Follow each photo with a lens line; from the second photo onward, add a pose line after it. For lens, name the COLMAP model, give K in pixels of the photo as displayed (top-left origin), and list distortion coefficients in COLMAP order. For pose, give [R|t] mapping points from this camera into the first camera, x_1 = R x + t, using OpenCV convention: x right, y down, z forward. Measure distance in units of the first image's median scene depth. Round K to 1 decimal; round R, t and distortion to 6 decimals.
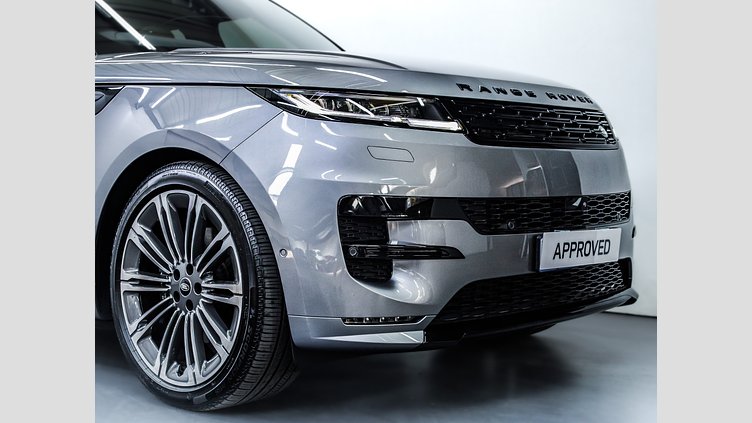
lens RADIAL K [[1091.2, 0, 376.4], [0, 1091.2, 212.8], [0, 0, 1]] dist [-0.261876, 0.000000]
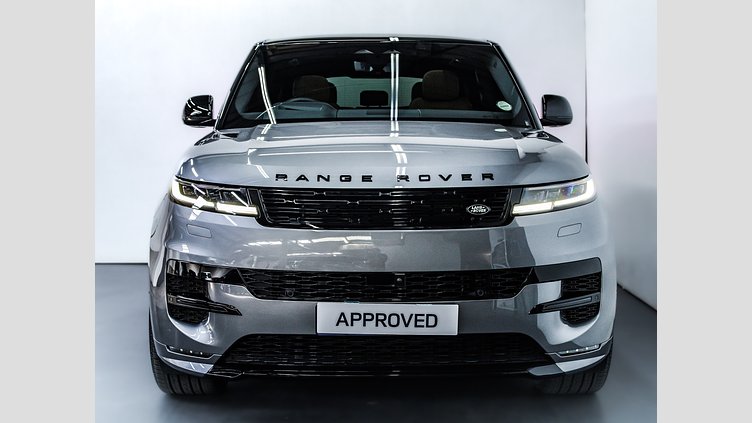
lens RADIAL K [[1185.6, 0, 376.7], [0, 1185.6, 207.5], [0, 0, 1]] dist [-0.378700, 0.000000]
pose [[0.658826, 0.060594, -0.749851, 1.170088], [-0.032704, 0.998116, 0.051921, -0.156220], [0.751584, -0.009684, 0.659566, 0.198048]]
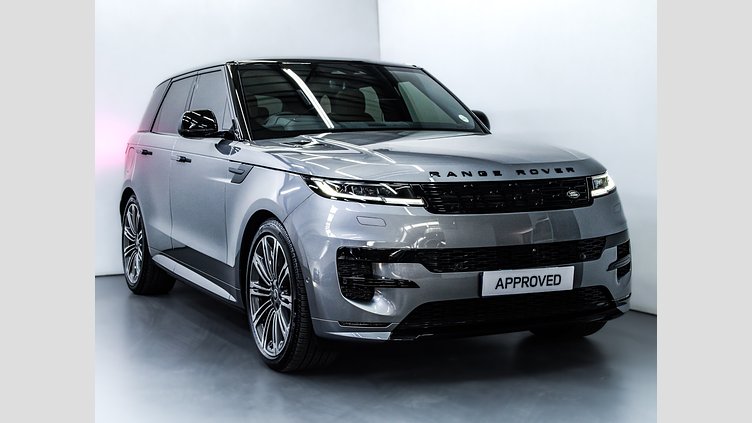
lens RADIAL K [[1091.2, 0, 374.1], [0, 1091.2, 215.1], [0, 0, 1]] dist [-0.261876, 0.000000]
pose [[0.913922, 0.023657, -0.405199, 0.628420], [-0.007568, 0.999120, 0.041264, -0.121856], [0.405818, -0.034646, 0.913297, -0.435889]]
